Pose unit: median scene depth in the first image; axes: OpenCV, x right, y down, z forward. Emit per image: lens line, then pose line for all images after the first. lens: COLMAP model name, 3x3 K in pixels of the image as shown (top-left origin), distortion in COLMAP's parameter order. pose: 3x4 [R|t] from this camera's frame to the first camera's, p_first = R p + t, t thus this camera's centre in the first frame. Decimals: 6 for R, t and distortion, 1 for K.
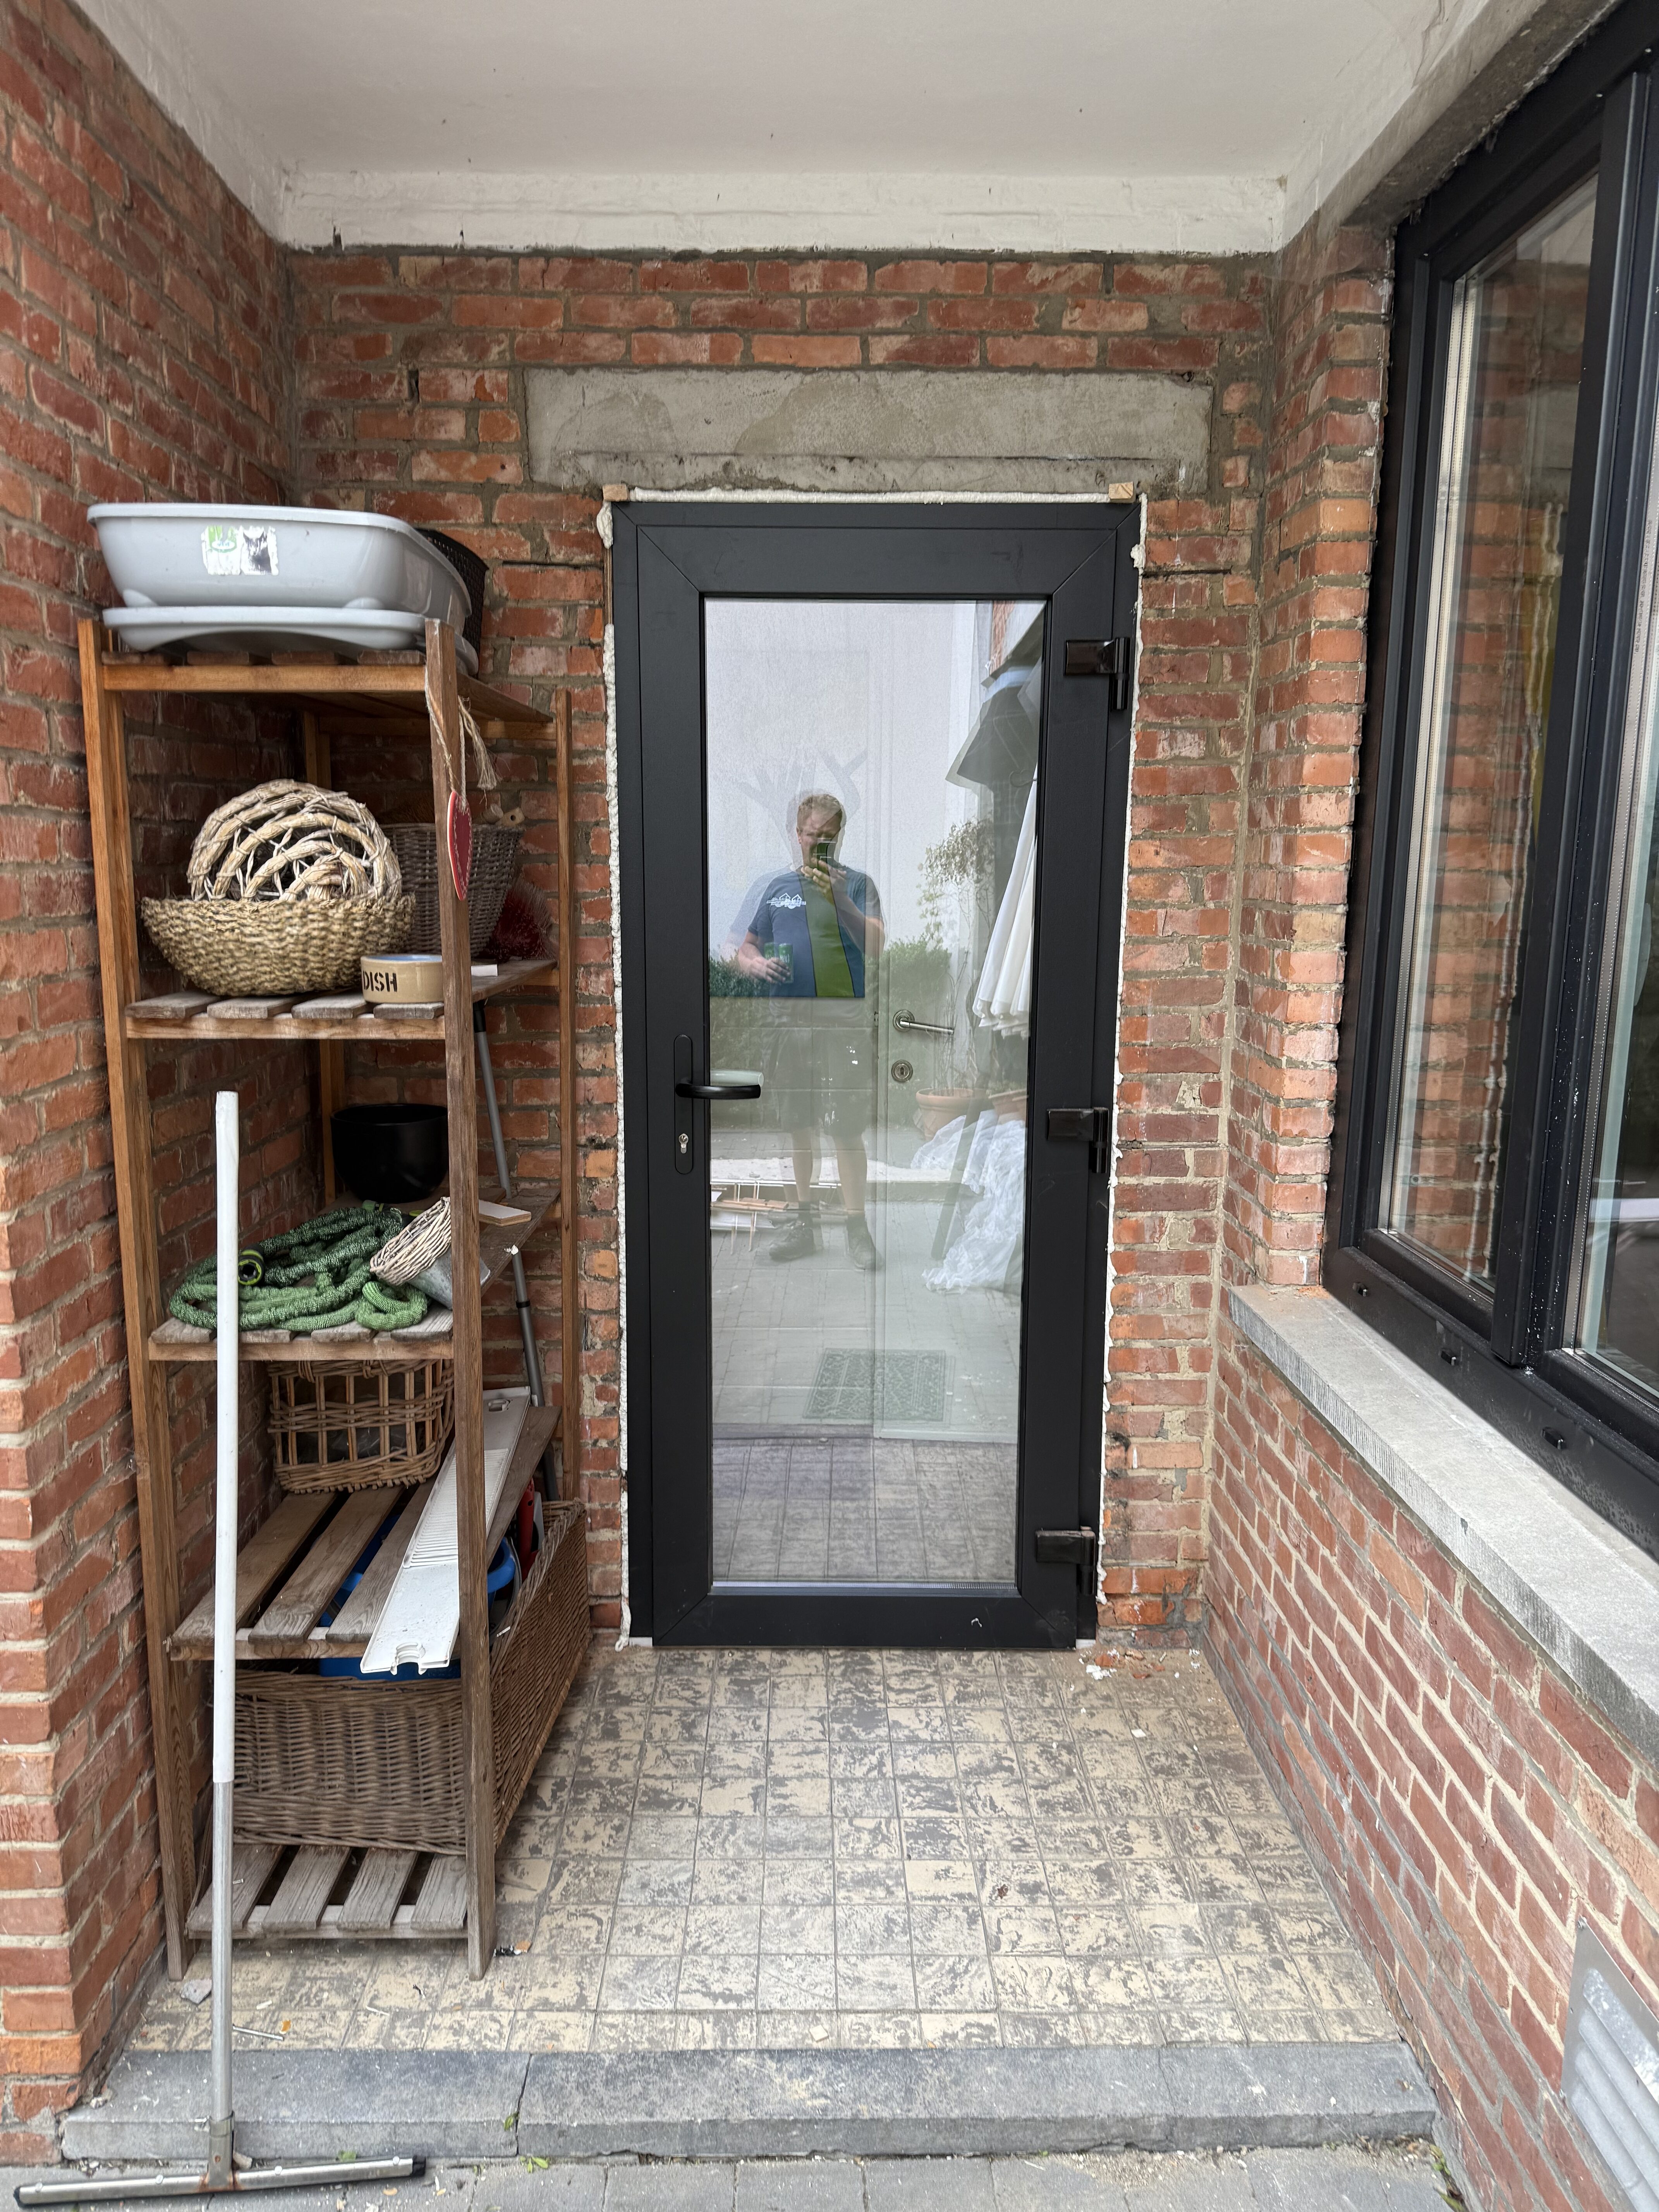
lens RADIAL K [[1554.5, 0, 843.6], [0, 1554.5, 1145.0], [0, 0, 1]] dist [0.050698, -0.066628]
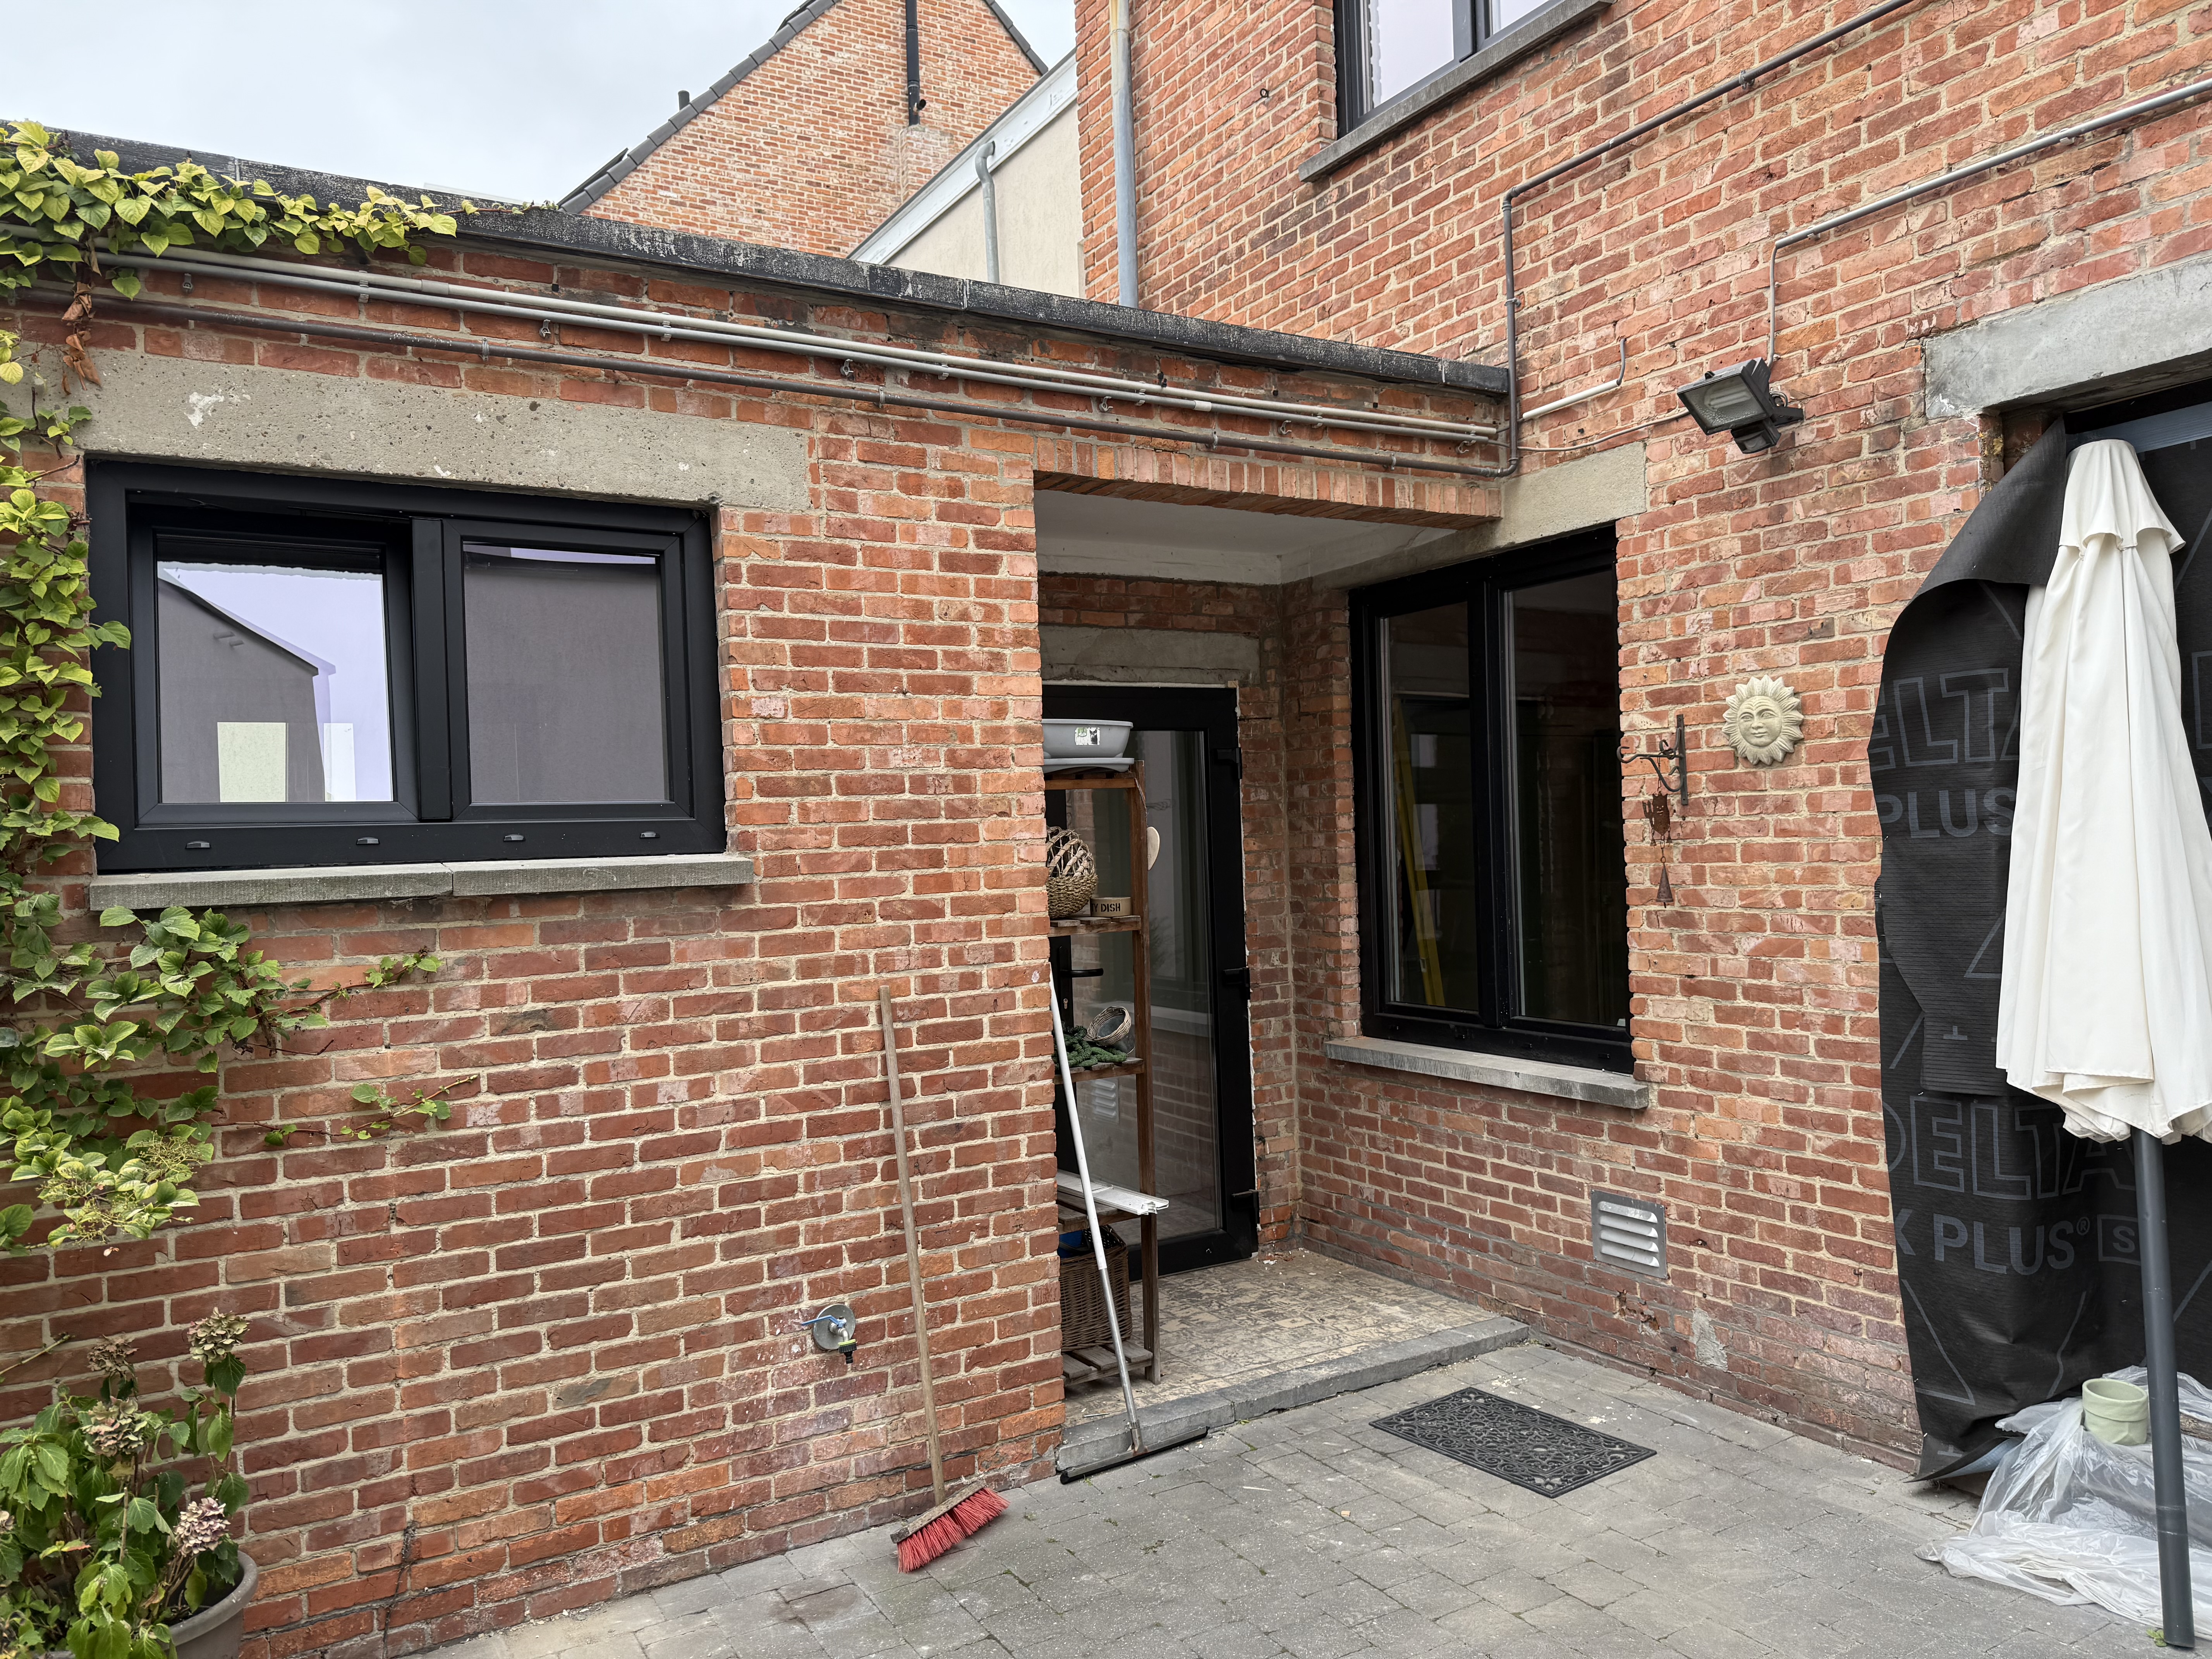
lens RADIAL K [[1554.5, 0, 1100.0], [0, 1554.5, 847.3], [0, 0, 1]] dist [0.050698, -0.066628]
pose [[0.865866, -0.042464, 0.498471, -1.084610], [0.135046, 0.979241, -0.151160, 0.112071], [-0.481705, 0.198201, 0.853626, -0.728997]]
